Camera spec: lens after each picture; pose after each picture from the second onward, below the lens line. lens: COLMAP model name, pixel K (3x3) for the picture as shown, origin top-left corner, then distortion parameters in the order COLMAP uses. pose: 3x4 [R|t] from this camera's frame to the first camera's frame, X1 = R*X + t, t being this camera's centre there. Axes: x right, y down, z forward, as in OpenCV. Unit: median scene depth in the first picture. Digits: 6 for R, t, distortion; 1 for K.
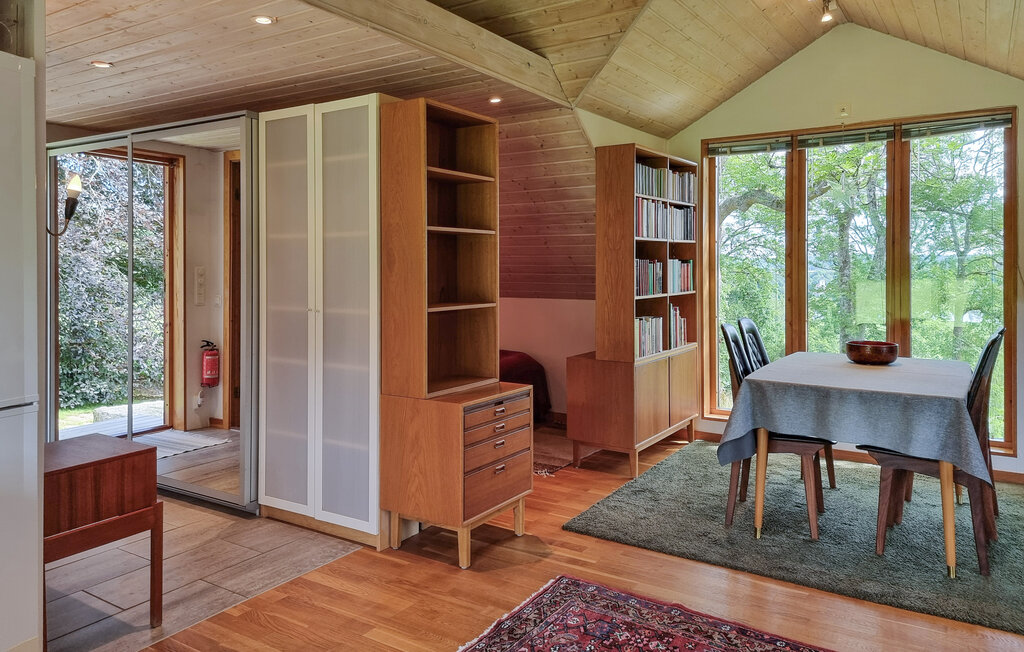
lens RADIAL K [[725.6, 0, 512.6], [0, 725.6, 261.0], [0, 0, 1]] dist [0.004925, -0.001142]
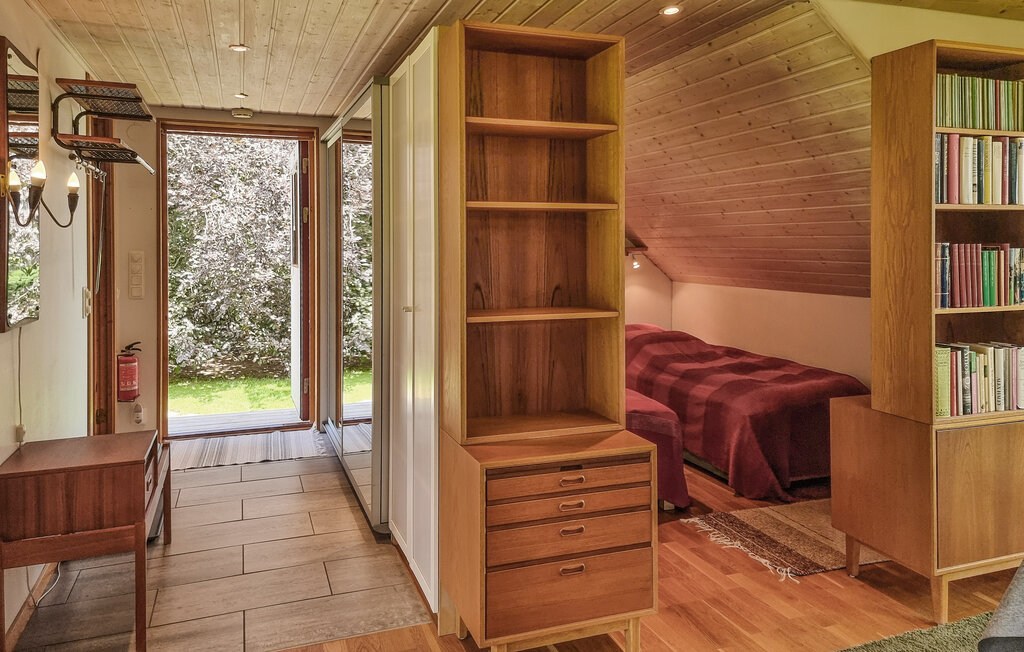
lens RADIAL K [[736.0, 0, 510.8], [0, 736.0, 246.2], [0, 0, 1]] dist [0.028352, -0.003216]
pose [[0.793273, 0.001405, -0.608865, 0.259888], [0.006337, 0.999924, 0.010564, -0.008574], [0.608834, -0.012239, 0.793203, 0.335029]]
